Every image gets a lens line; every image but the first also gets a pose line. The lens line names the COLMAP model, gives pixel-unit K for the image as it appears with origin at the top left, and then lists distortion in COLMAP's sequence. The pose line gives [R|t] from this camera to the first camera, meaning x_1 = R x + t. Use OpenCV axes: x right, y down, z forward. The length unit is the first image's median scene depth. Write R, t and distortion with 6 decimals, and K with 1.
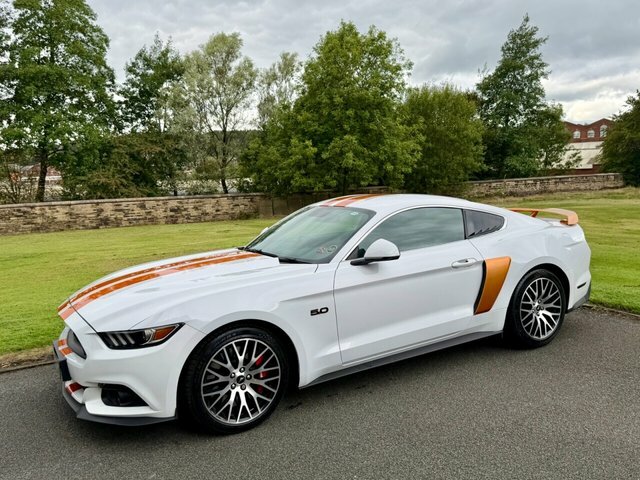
lens RADIAL K [[545.5, 0, 321.3], [0, 545.5, 246.0], [0, 0, 1]] dist [0.081178, -0.140805]
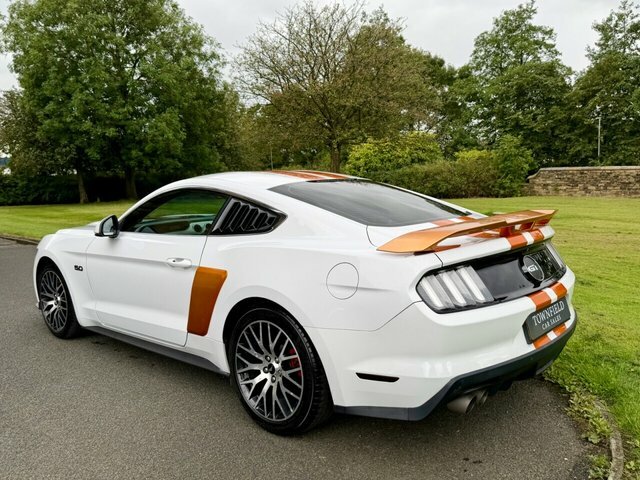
lens RADIAL K [[545.5, 0, 320.1], [0, 545.5, 239.0], [0, 0, 1]] dist [0.081178, -0.140805]
pose [[0.301890, 0.160733, -0.939695, 0.141772], [-0.100969, 0.985531, 0.136136, -0.017336], [0.947981, 0.053782, 0.313752, 0.126360]]
